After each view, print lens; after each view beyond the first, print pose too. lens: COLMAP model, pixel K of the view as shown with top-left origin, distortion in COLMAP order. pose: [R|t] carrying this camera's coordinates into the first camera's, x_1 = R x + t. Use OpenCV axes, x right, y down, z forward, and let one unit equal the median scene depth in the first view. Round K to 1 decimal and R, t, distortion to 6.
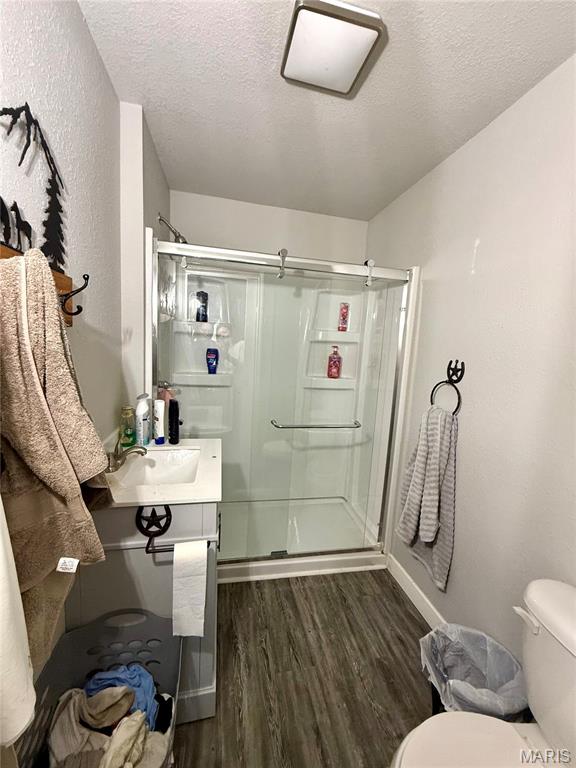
lens RADIAL K [[307.1, 0, 289.8], [0, 307.1, 381.8], [0, 0, 1]] dist [0.000819, -0.000274]
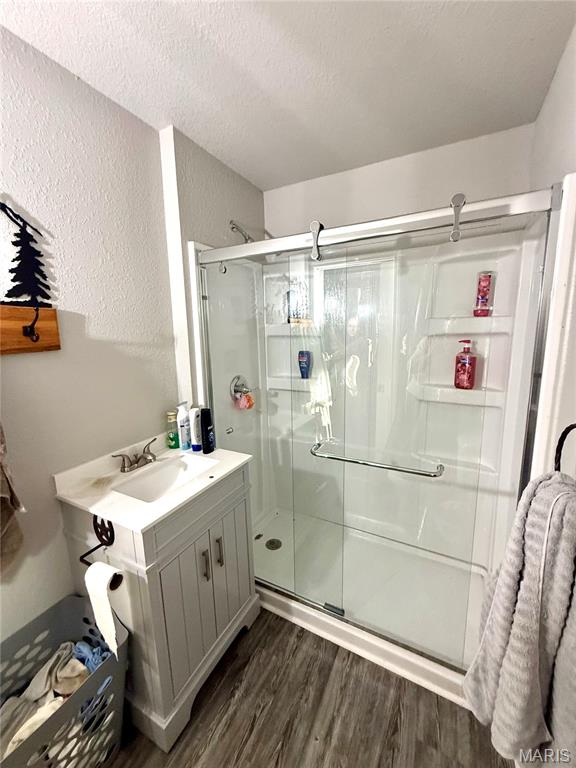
lens RADIAL K [[307.1, 0, 288.3], [0, 307.1, 381.6], [0, 0, 1]] dist [0.000819, -0.000274]
pose [[0.764765, 0.034686, -0.643375, 0.416264], [-0.018873, 0.999327, 0.031443, -0.060676], [0.644033, -0.011904, 0.764905, 0.364891]]
